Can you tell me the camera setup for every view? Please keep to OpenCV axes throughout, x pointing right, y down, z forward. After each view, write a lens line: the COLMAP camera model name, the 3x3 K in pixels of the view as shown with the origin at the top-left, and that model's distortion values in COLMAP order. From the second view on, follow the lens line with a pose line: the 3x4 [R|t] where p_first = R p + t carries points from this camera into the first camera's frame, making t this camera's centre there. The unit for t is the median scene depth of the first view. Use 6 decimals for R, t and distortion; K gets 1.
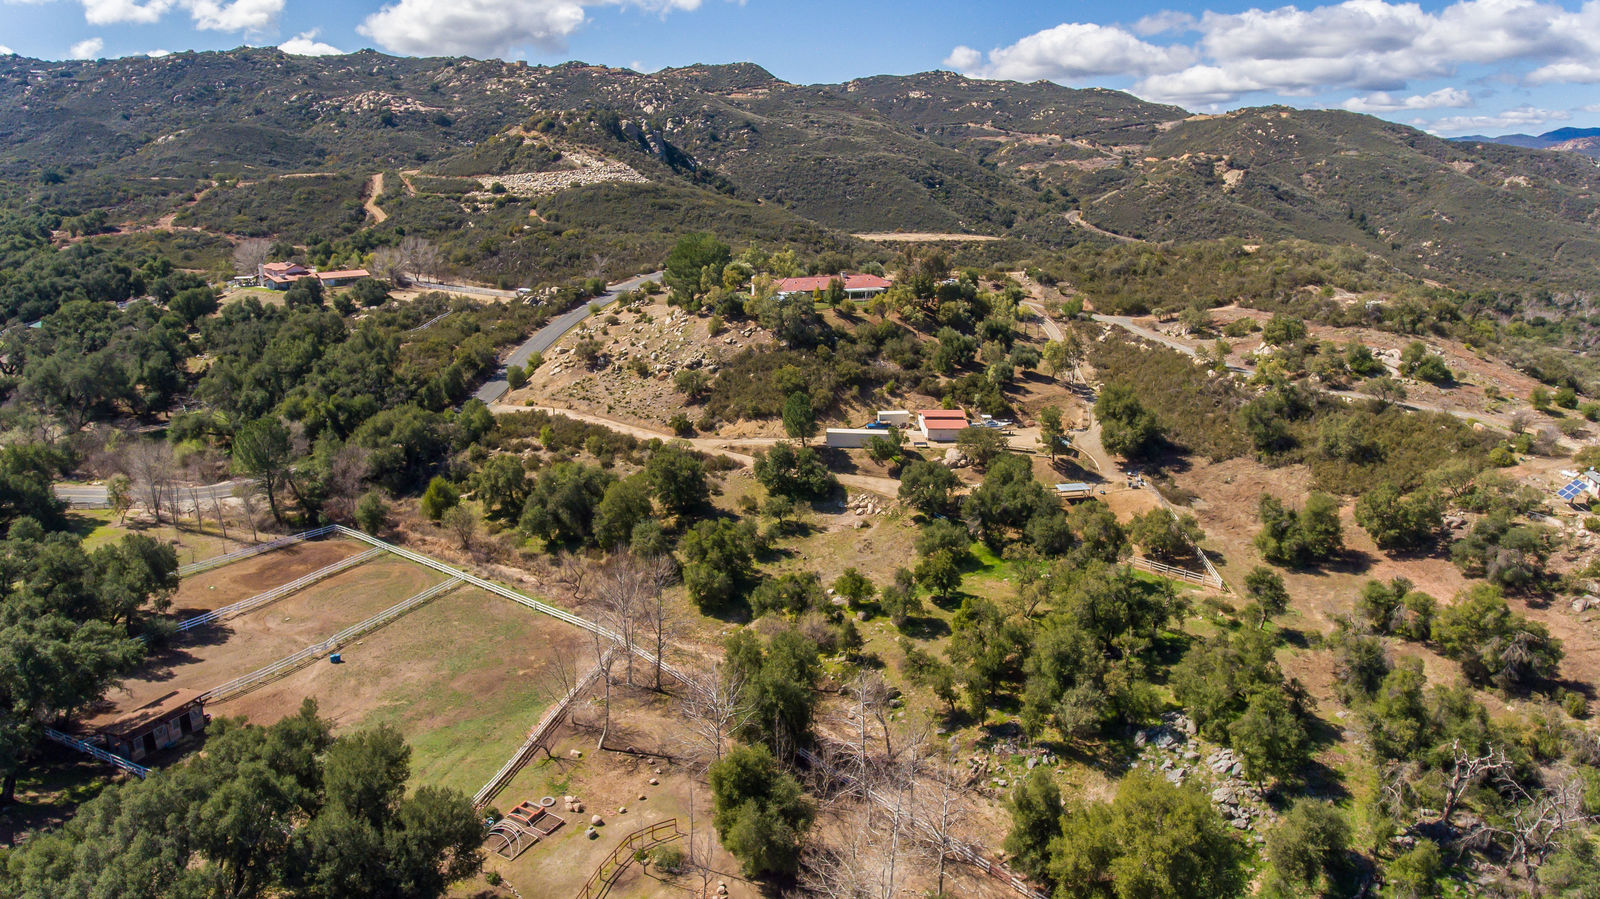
lens RADIAL K [[940.0, 0, 796.0], [0, 940.0, 411.3], [0, 0, 1]] dist [-0.003337, 0.001611]
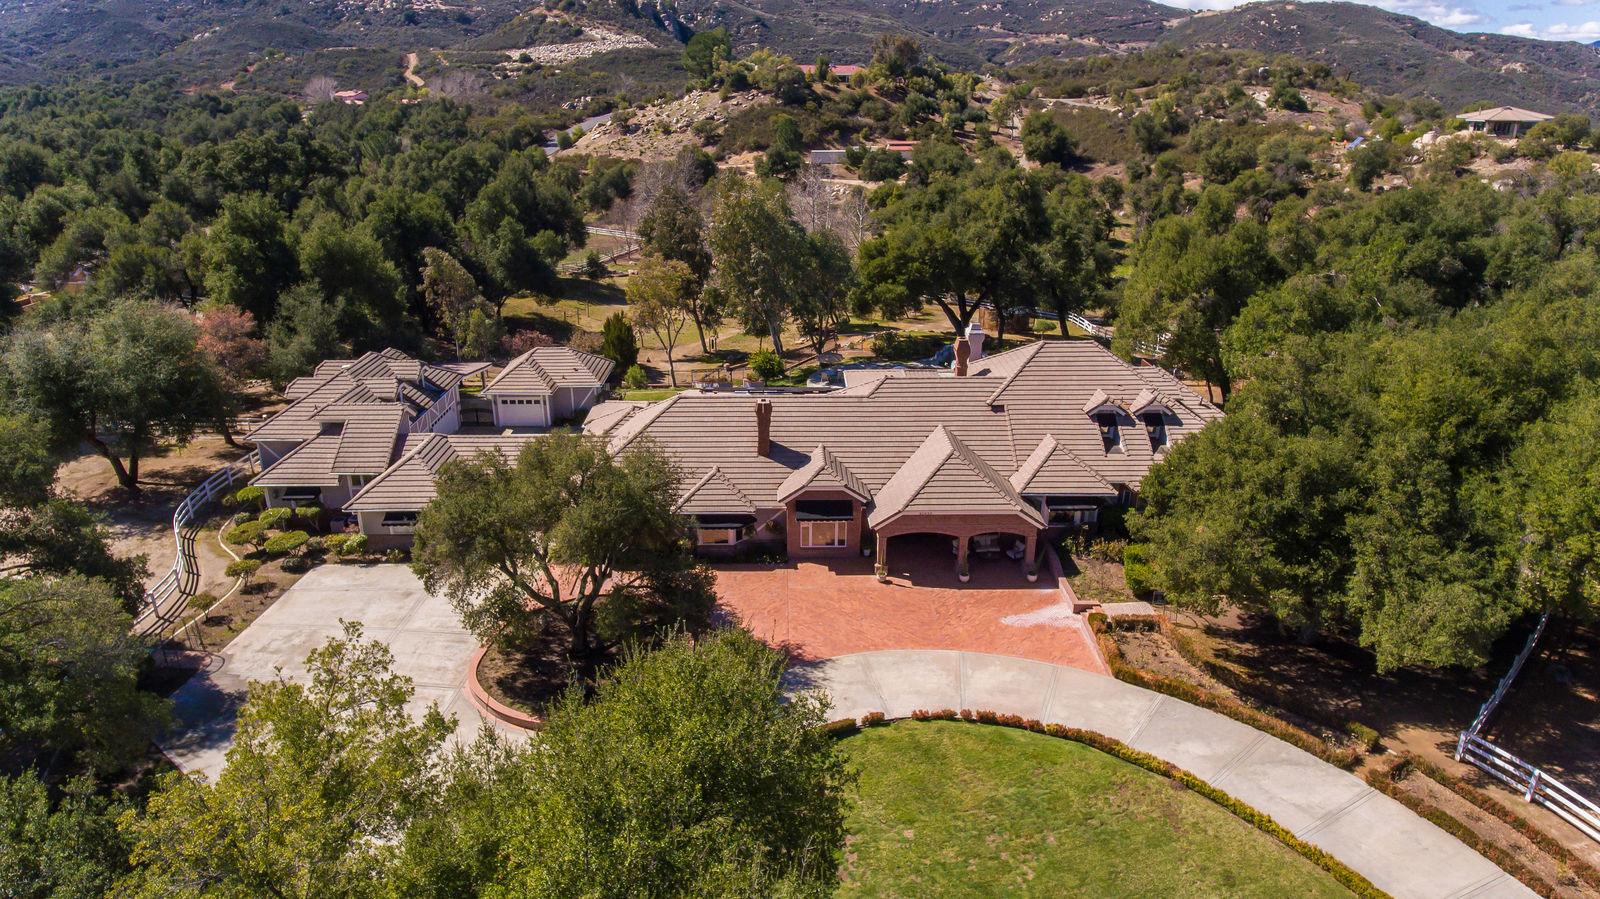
lens RADIAL K [[937.9, 0, 790.9], [0, 937.9, 409.8], [0, 0, 1]] dist [-0.000325, -0.003047]
pose [[0.999783, -0.001642, -0.020783, 0.009296], [0.003111, 0.997481, 0.070870, 0.085418], [0.020615, -0.070920, 0.997269, -0.091784]]
